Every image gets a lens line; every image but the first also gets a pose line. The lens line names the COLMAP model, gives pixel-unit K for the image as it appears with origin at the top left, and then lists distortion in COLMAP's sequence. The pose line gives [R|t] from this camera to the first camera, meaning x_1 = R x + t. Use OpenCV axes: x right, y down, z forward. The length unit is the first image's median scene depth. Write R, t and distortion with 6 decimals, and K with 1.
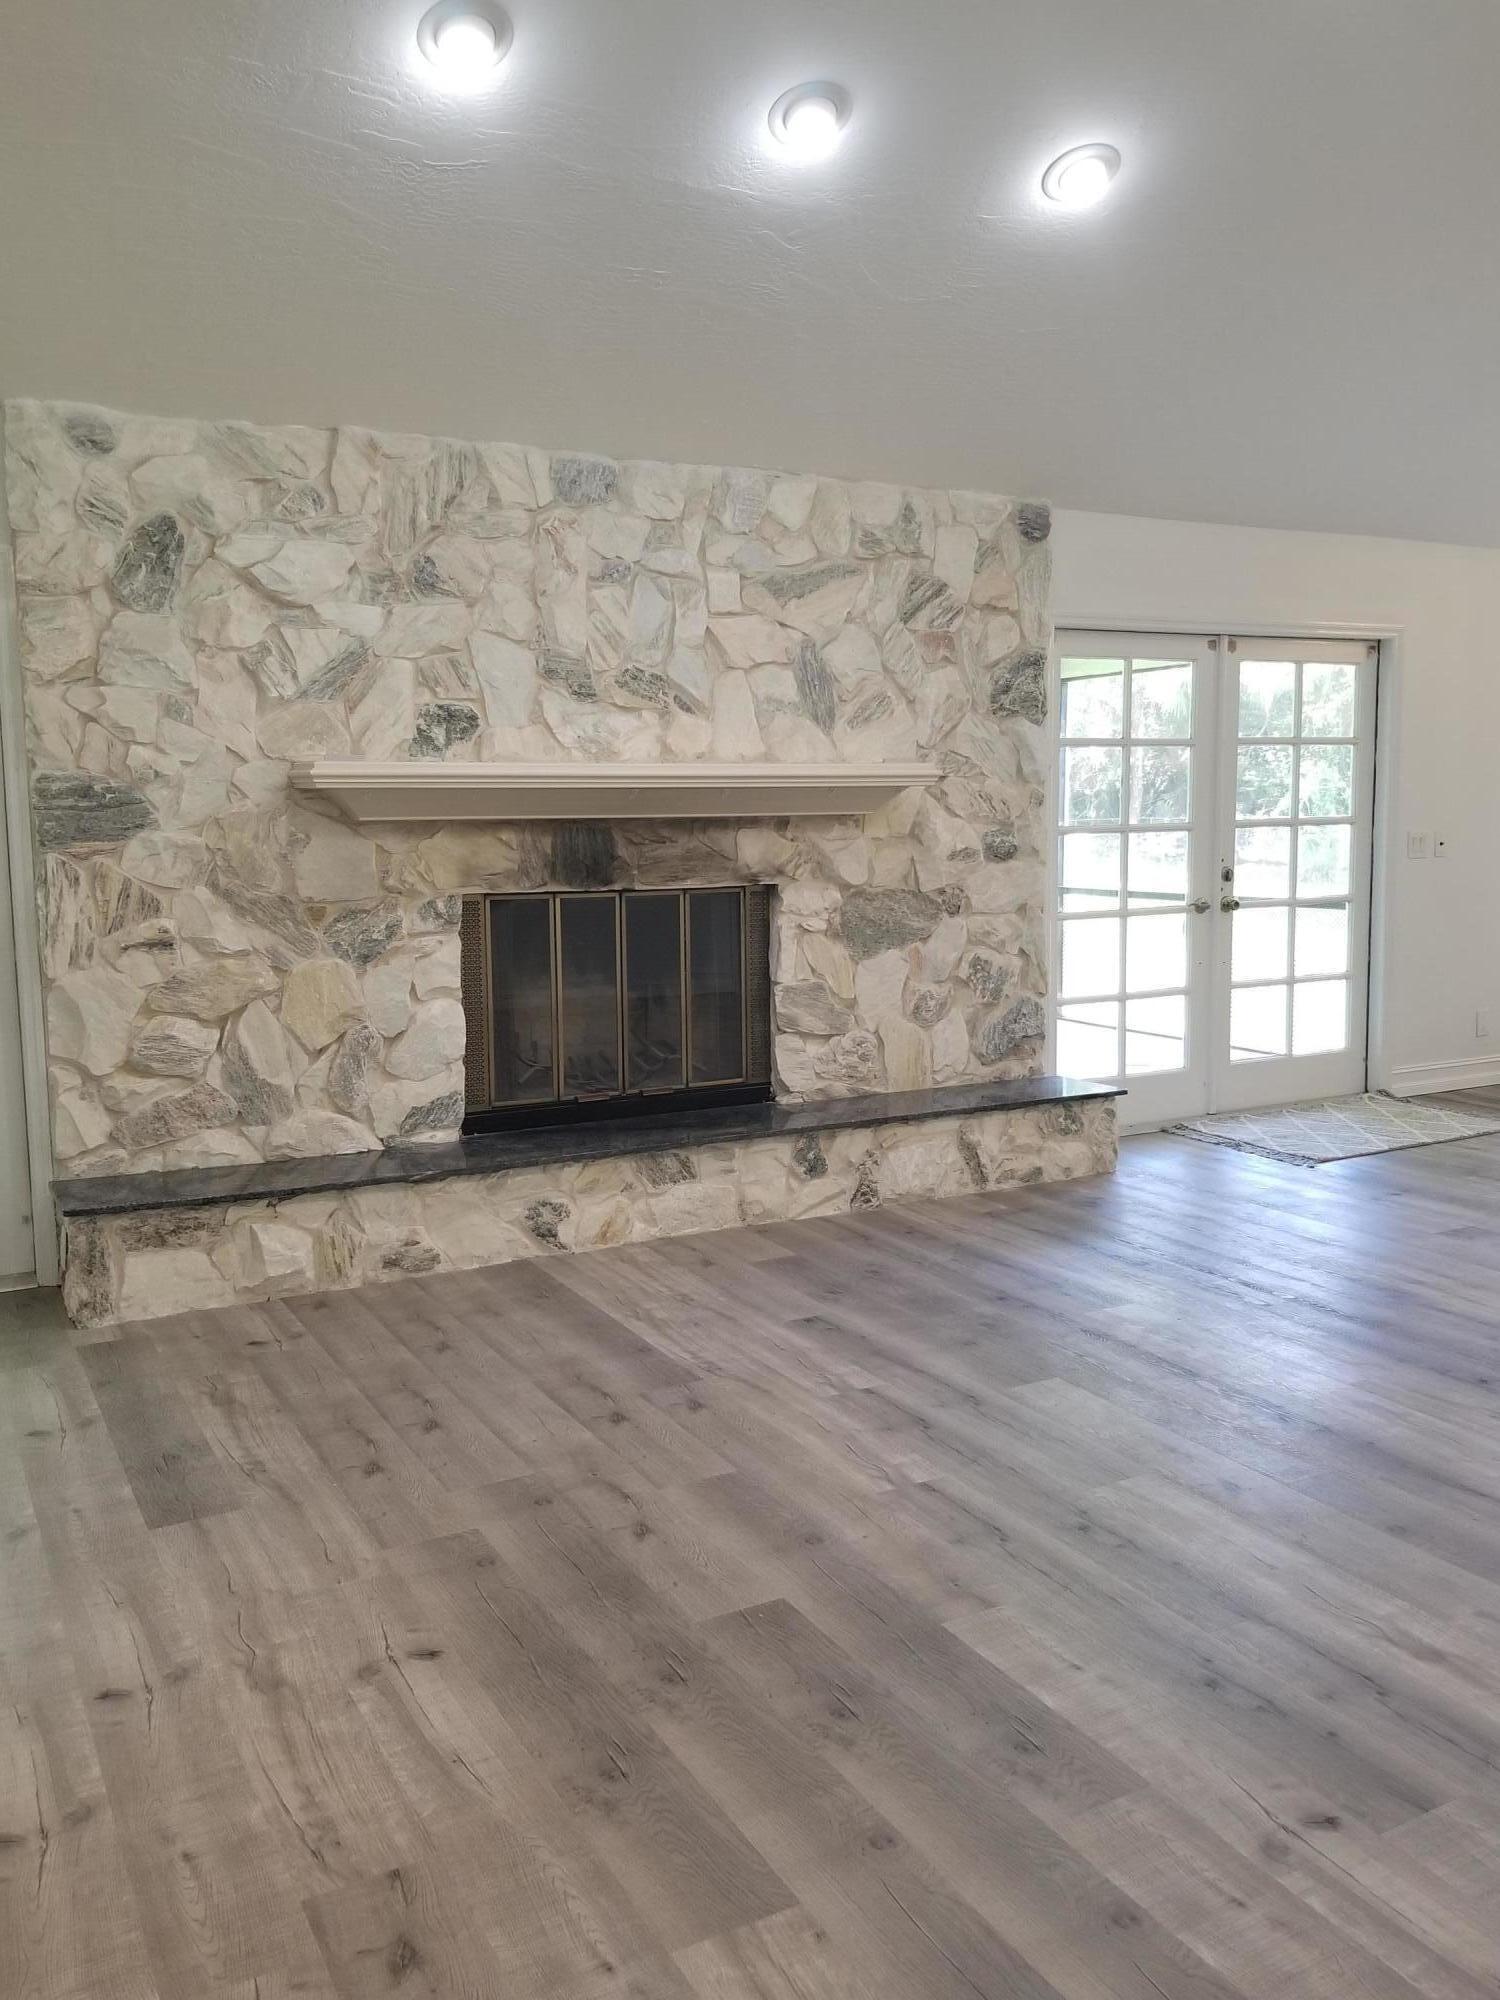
lens RADIAL K [[1584.7, 0, 750.0], [0, 1584.7, 1000.0], [0, 0, 1]] dist [0.096525, 0.000845]
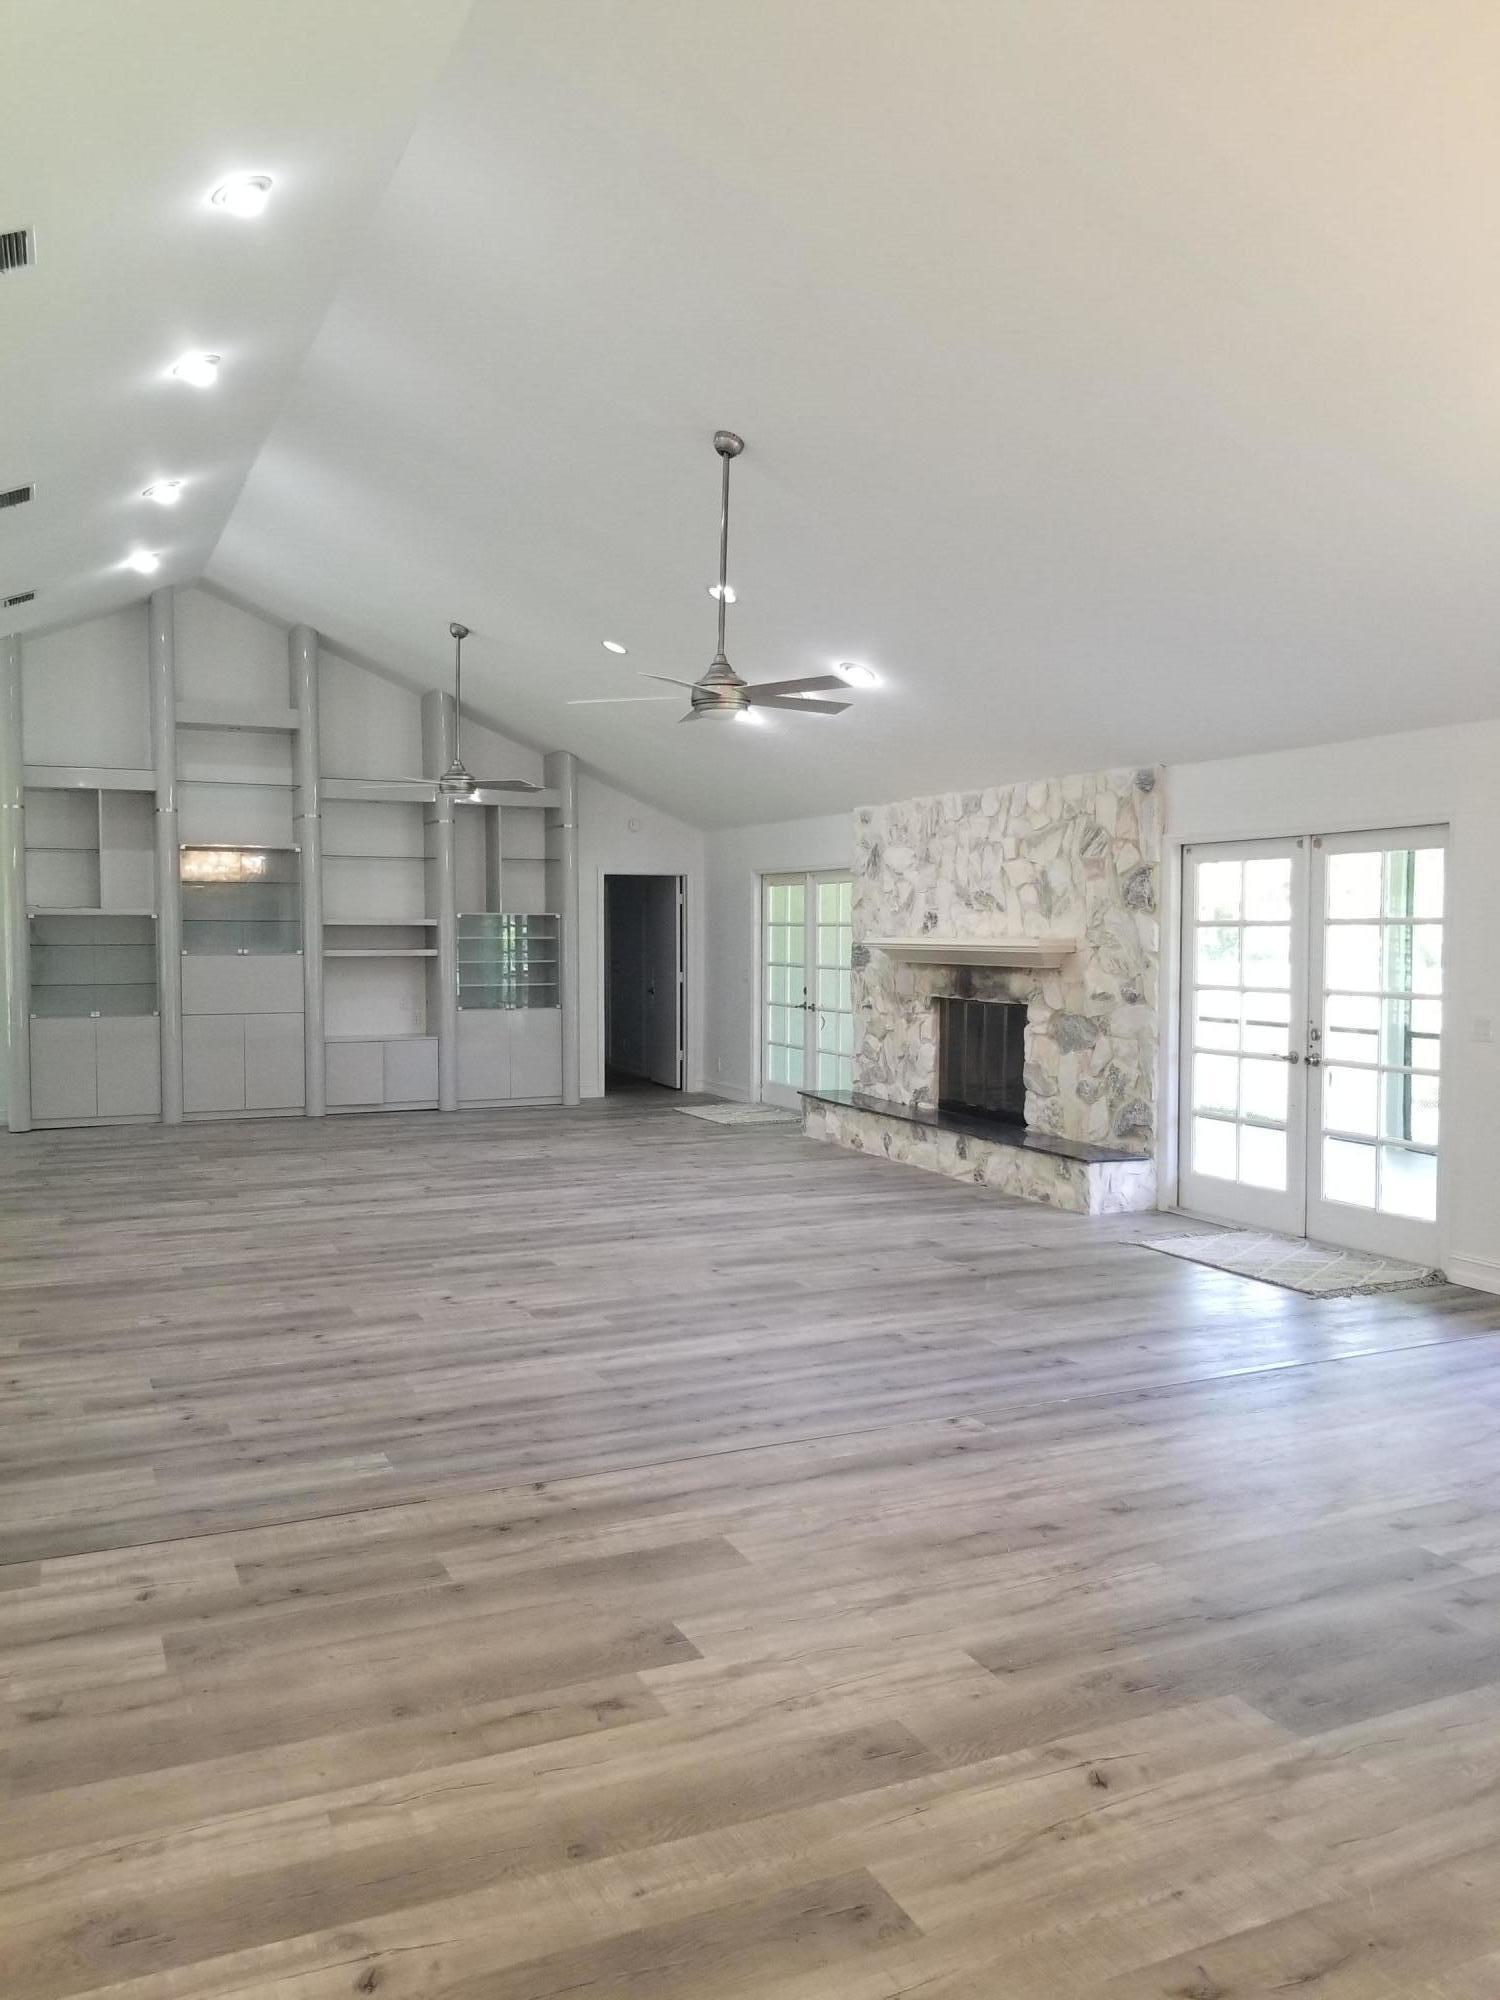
lens RADIAL K [[1584.7, 0, 750.0], [0, 1584.7, 1000.0], [0, 0, 1]] dist [0.096525, 0.000845]
pose [[-0.071850, 0.058013, -0.995727, 1.805923], [-0.121653, 0.990344, 0.066478, -0.158171], [0.989969, 0.125910, -0.064099, 0.800451]]
